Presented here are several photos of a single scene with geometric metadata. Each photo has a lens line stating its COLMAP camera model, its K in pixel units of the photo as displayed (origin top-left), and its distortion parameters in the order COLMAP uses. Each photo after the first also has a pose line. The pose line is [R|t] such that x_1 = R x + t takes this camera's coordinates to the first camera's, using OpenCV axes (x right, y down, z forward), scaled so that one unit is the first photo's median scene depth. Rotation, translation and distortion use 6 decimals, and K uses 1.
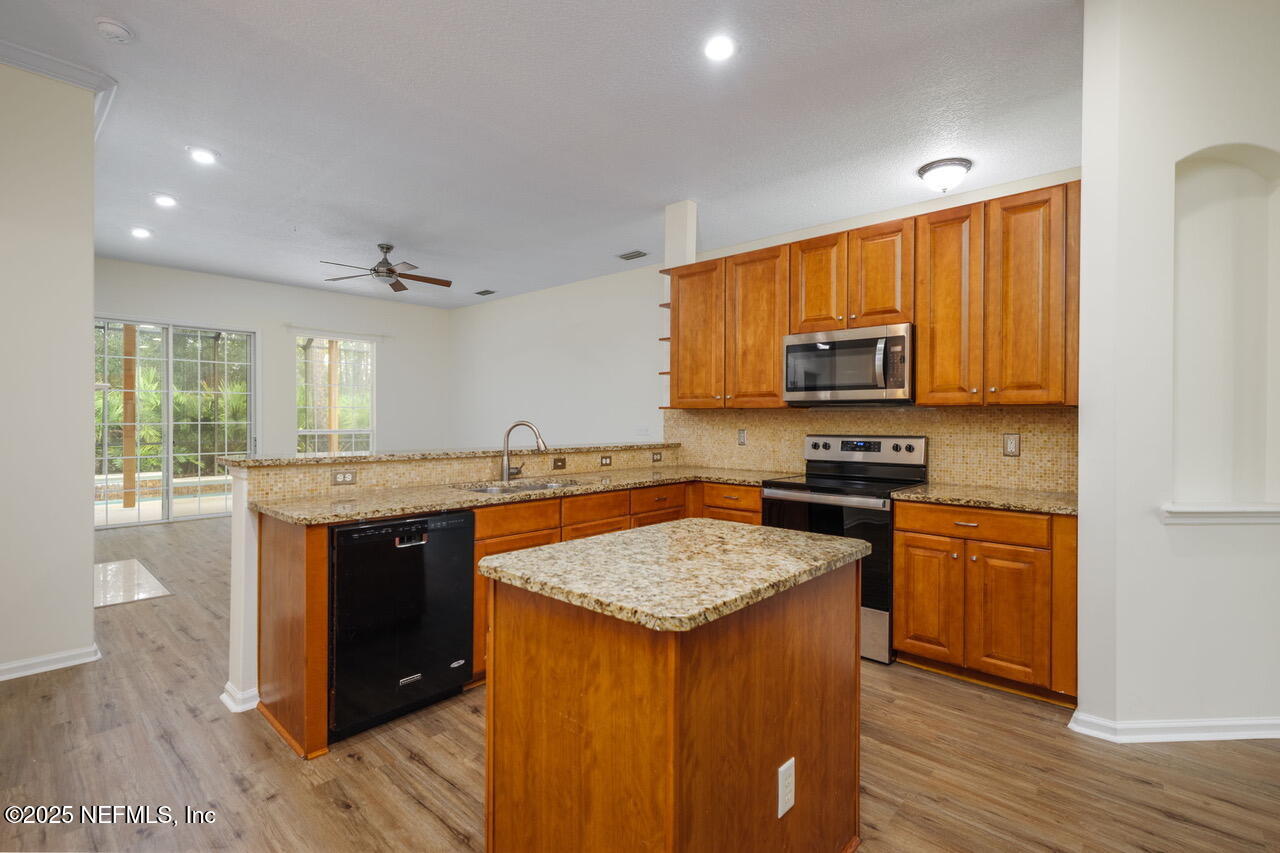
lens RADIAL K [[598.8, 0, 638.6], [0, 598.8, 419.6], [0, 0, 1]] dist [-0.002505, -0.000194]
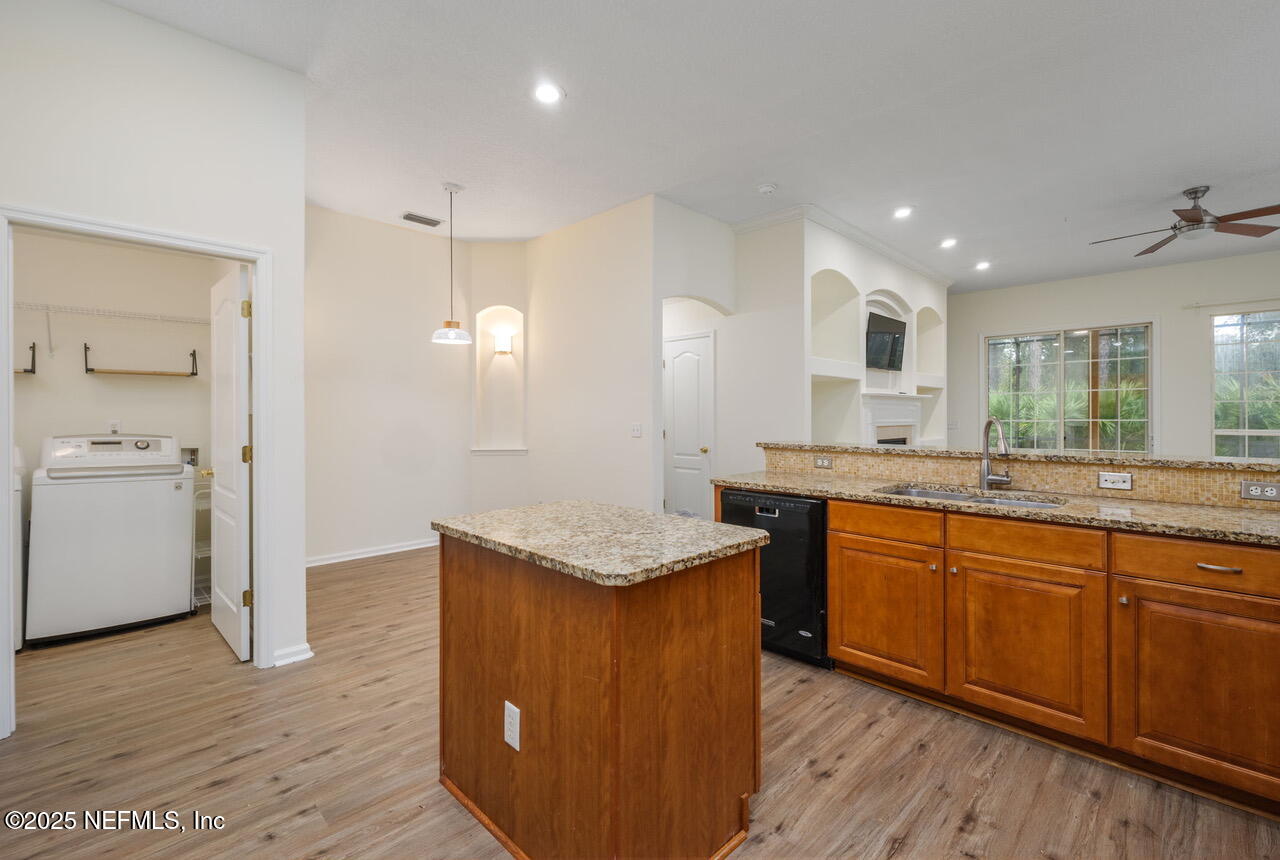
lens RADIAL K [[567.9, 0, 642.8], [0, 567.9, 413.9], [0, 0, 1]] dist [0.000240, 0.000009]
pose [[-0.050691, -0.008120, -0.998681, 0.633633], [0.002125, 0.999964, -0.008238, 0.004257], [0.998712, -0.002540, -0.050671, 0.613691]]
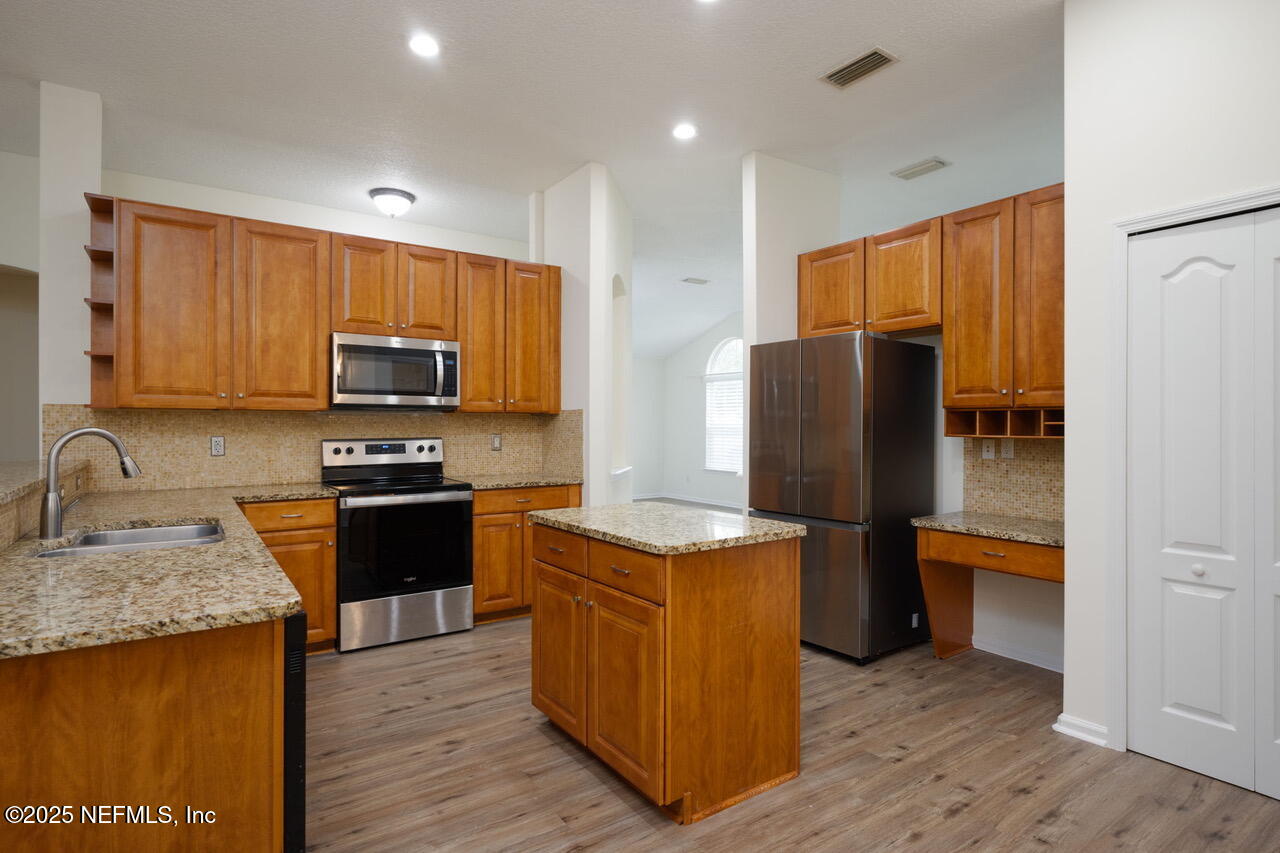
lens RADIAL K [[657.3, 0, 640.0], [0, 657.3, 426.5], [0, 0, 1]] dist [-0.000747, -0.000183]
pose [[0.218508, -0.007764, 0.975804, -0.750696], [-0.000533, 0.999967, 0.008076, -0.004657], [-0.975835, -0.002285, 0.218497, 0.373385]]
